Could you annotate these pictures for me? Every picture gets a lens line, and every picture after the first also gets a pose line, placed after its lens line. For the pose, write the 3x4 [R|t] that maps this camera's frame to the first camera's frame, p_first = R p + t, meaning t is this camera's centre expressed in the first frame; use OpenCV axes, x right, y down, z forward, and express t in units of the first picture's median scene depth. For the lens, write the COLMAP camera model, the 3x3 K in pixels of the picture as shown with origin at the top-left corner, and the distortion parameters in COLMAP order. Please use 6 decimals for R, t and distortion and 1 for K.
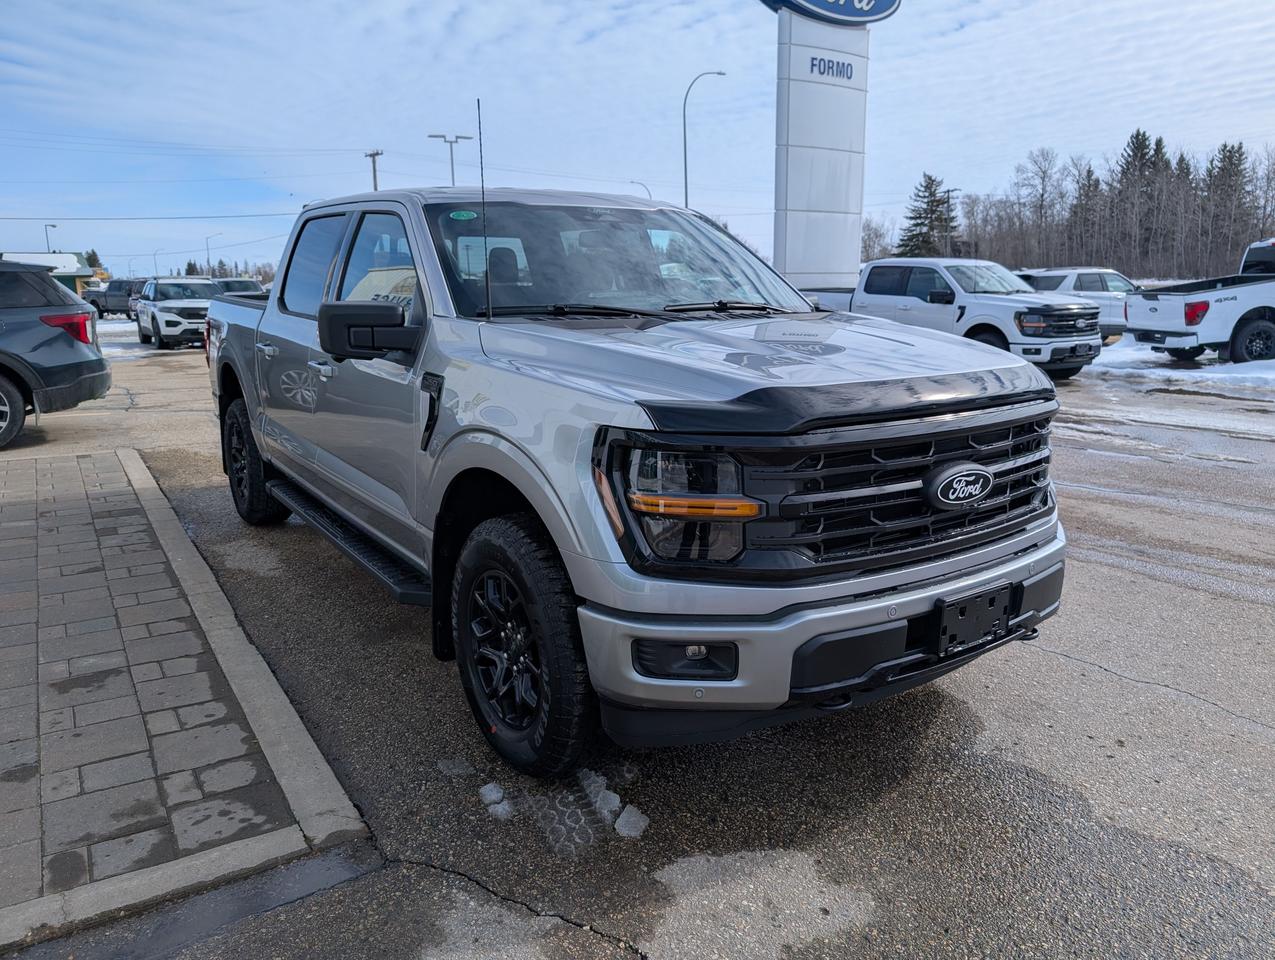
lens RADIAL K [[910.8, 0, 642.0], [0, 910.8, 473.9], [0, 0, 1]] dist [-0.000121, 0.001277]
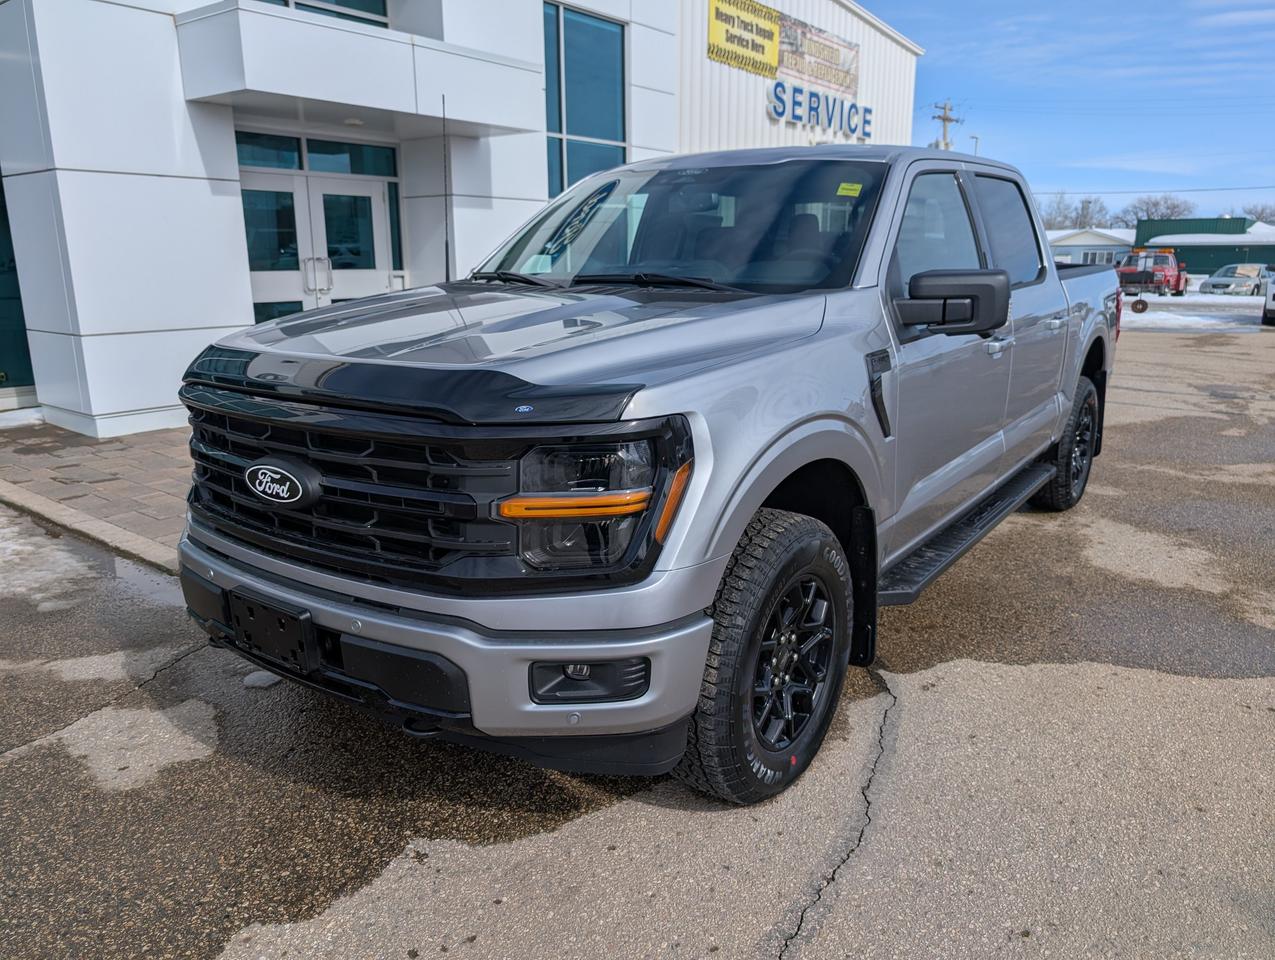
lens RADIAL K [[910.8, 0, 642.0], [0, 910.8, 473.9], [0, 0, 1]] dist [-0.000121, 0.001277]
pose [[0.343773, 0.222084, -0.912414, 1.099367], [-0.192067, 0.967720, 0.163180, -0.178880], [0.919201, 0.119148, 0.375331, 0.846780]]
